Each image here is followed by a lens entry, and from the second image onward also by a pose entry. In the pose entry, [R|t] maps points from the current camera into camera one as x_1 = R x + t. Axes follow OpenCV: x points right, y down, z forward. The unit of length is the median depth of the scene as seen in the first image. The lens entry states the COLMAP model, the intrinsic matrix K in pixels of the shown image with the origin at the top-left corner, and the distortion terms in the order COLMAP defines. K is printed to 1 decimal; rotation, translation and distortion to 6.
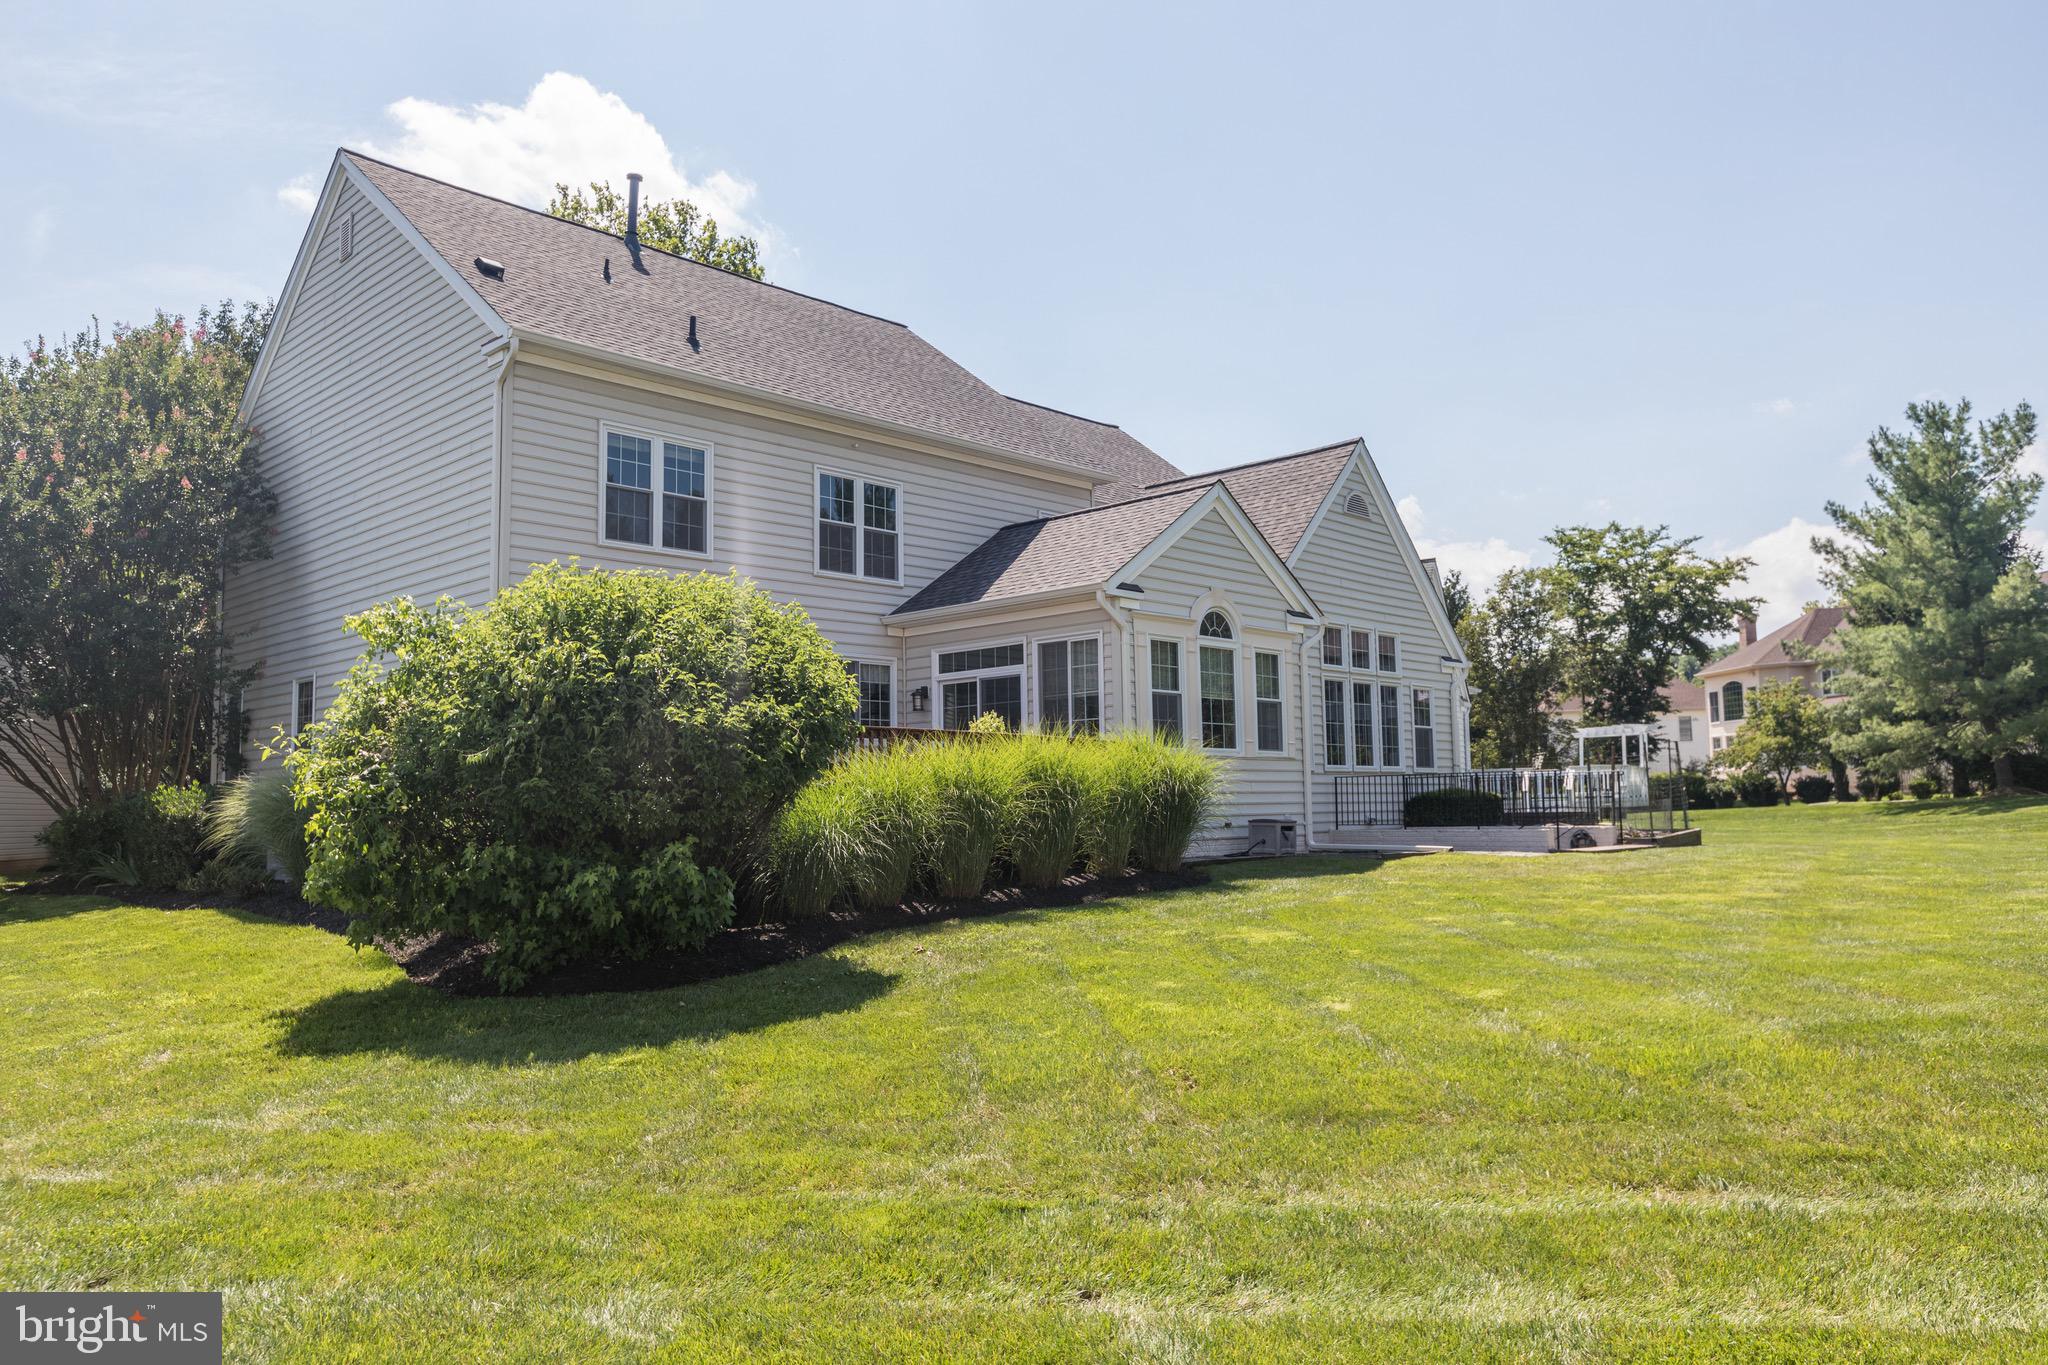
lens RADIAL K [[1424.4, 0, 1036.8], [0, 1424.4, 679.4], [0, 0, 1]] dist [0.000706, -0.002110]
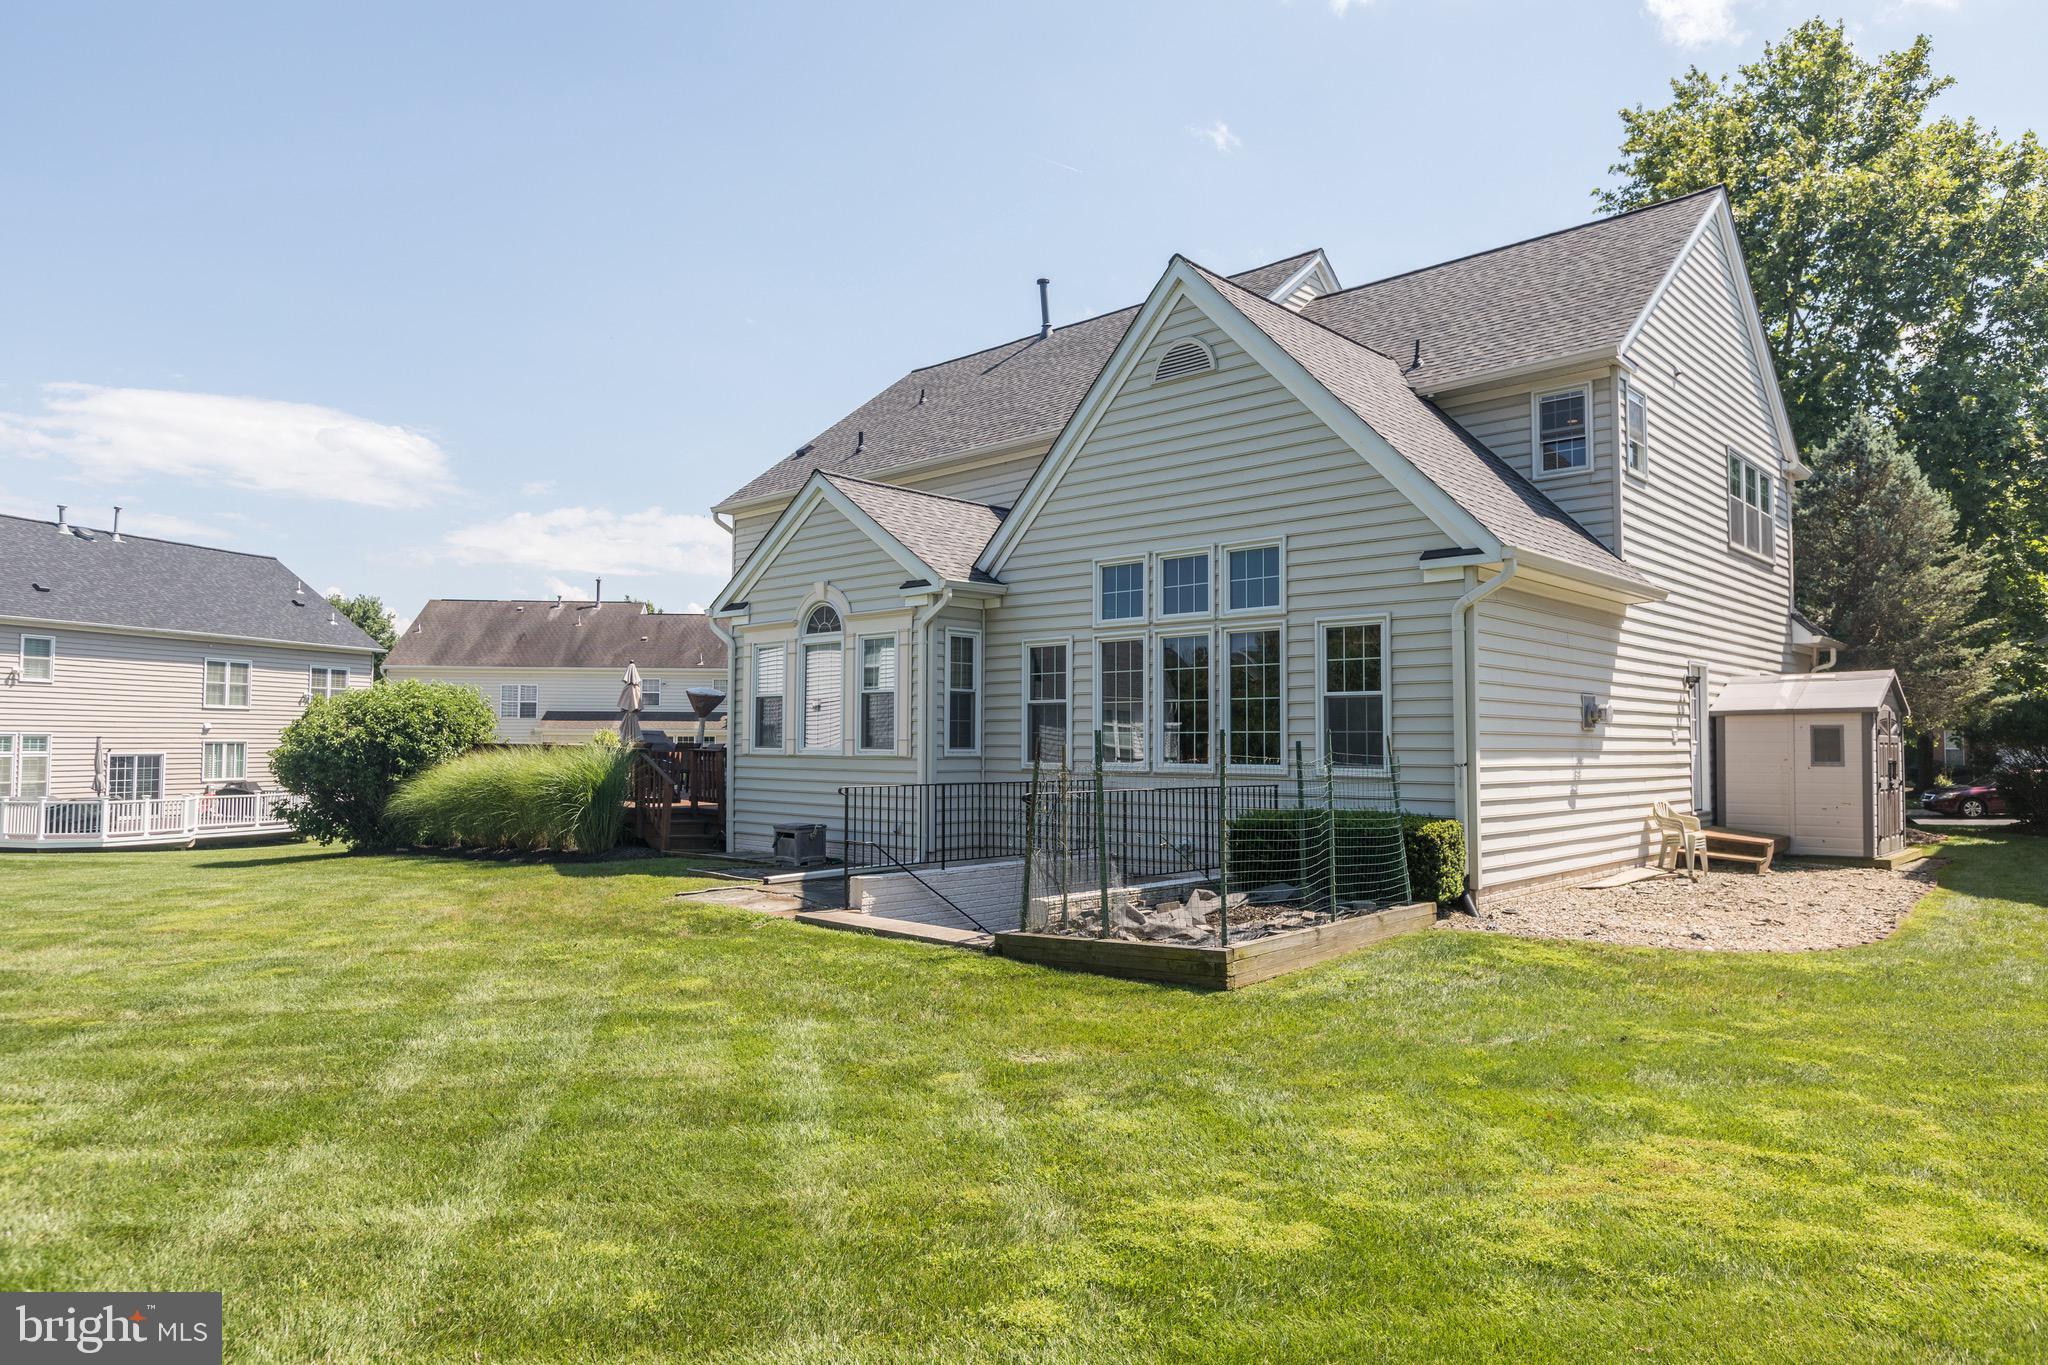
lens RADIAL K [[1256.3, 0, 1032.5], [0, 1256.3, 678.7], [0, 0, 1]] dist [-0.003831, -0.000196]
pose [[0.002088, -0.034852, -0.999390, 0.920964], [0.087325, 0.995581, -0.034537, 0.041157], [0.996178, -0.087199, 0.005122, 1.068116]]
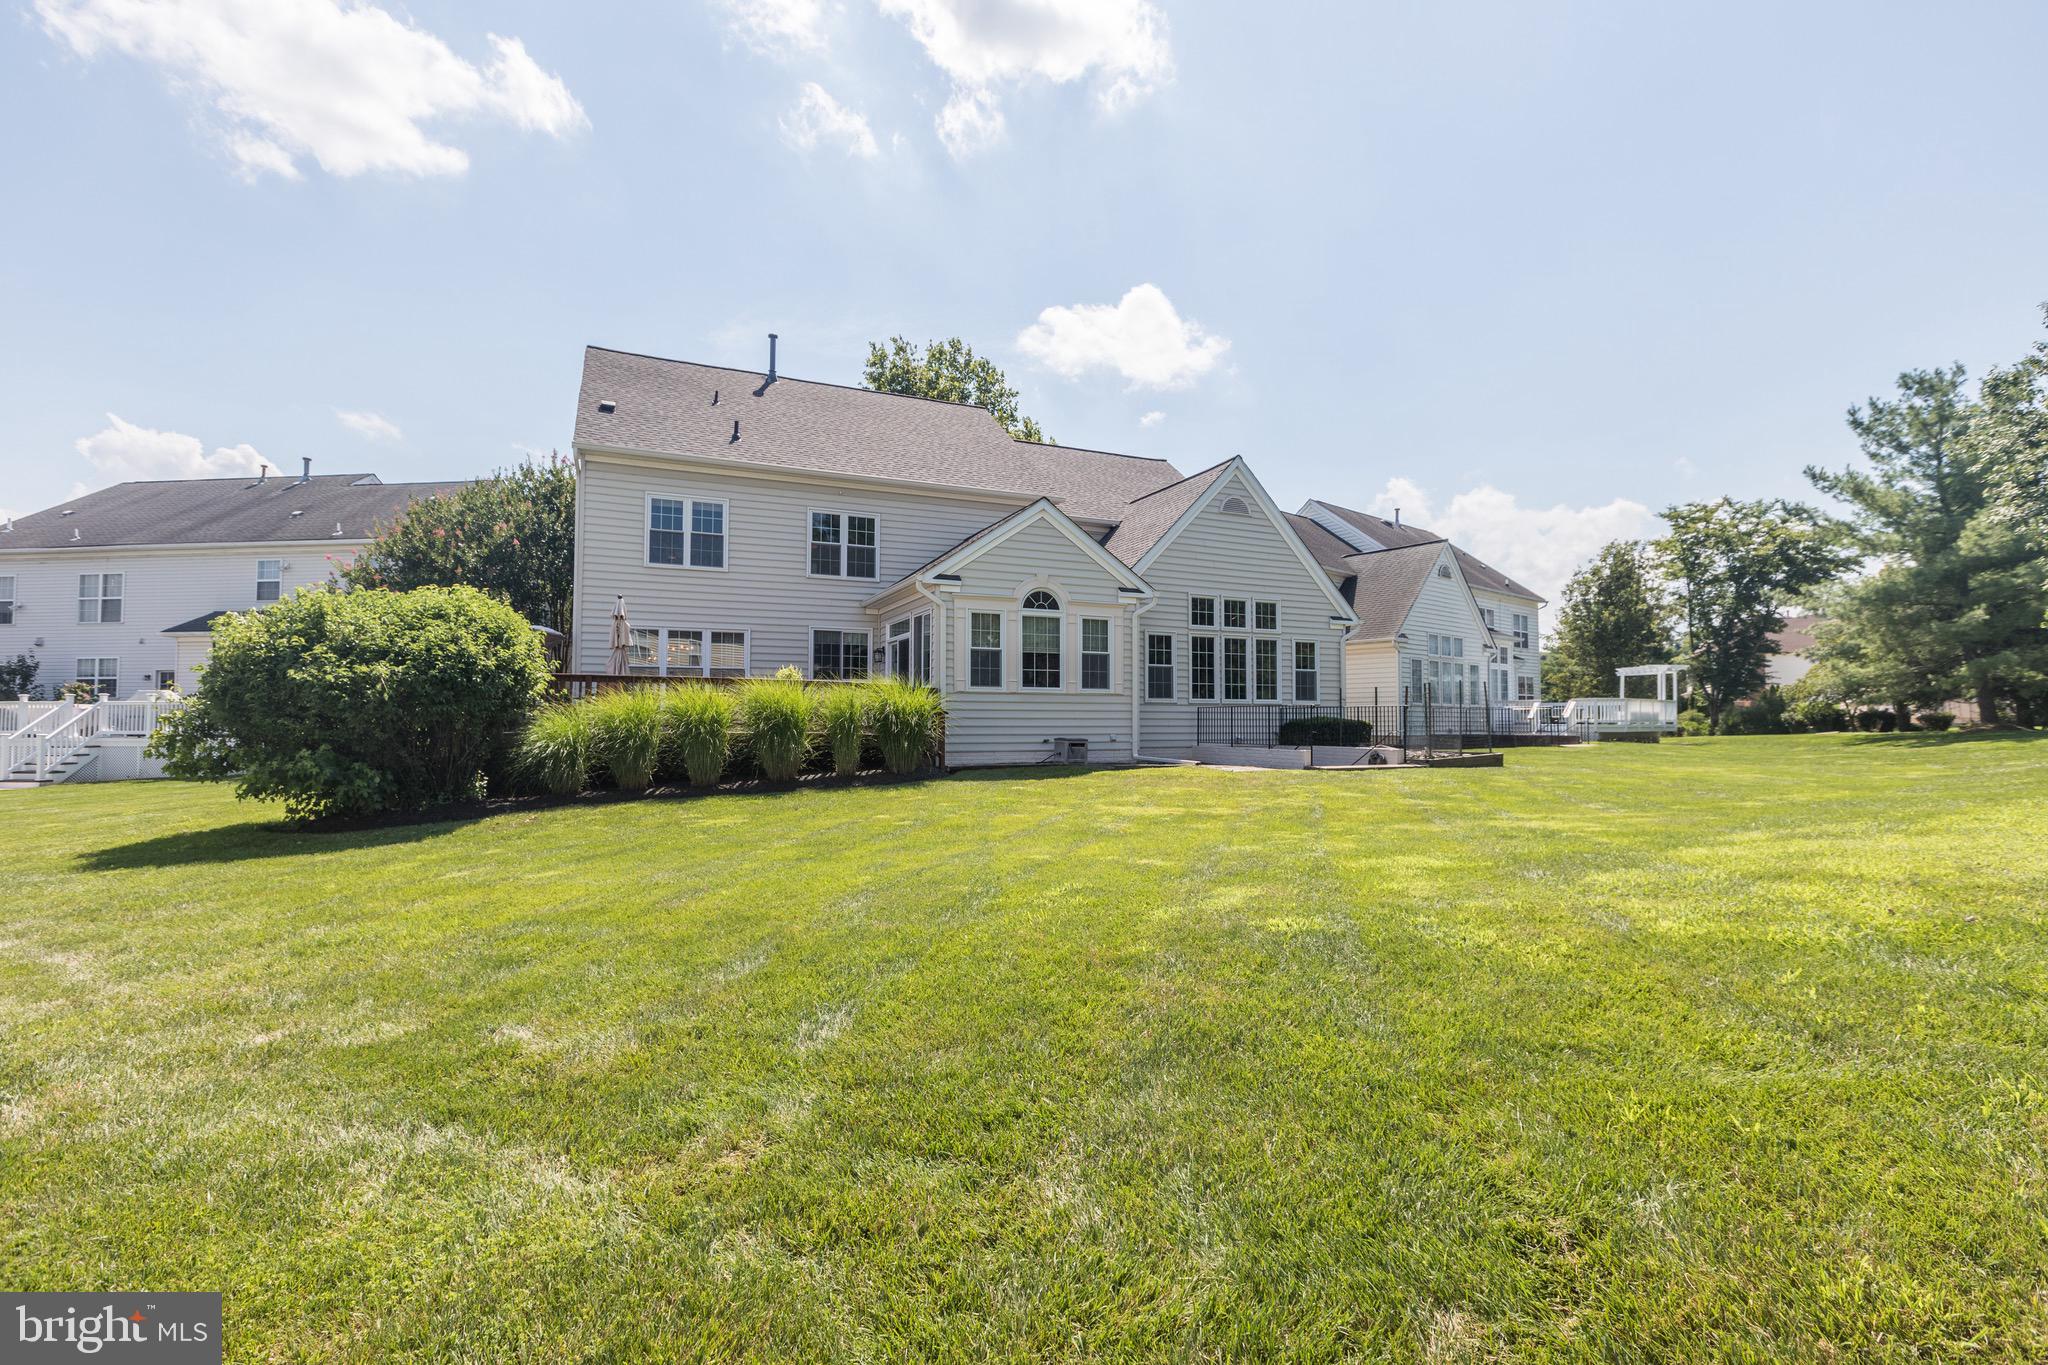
lens RADIAL K [[902.5, 0, 1025.1], [0, 902.5, 687.0], [0, 0, 1]] dist [-0.004940, 0.000248]
pose [[0.924365, 0.003682, -0.381493, 0.428097], [0.017811, 0.998447, 0.052794, -0.000041], [0.381094, -0.055596, 0.922863, 0.148755]]
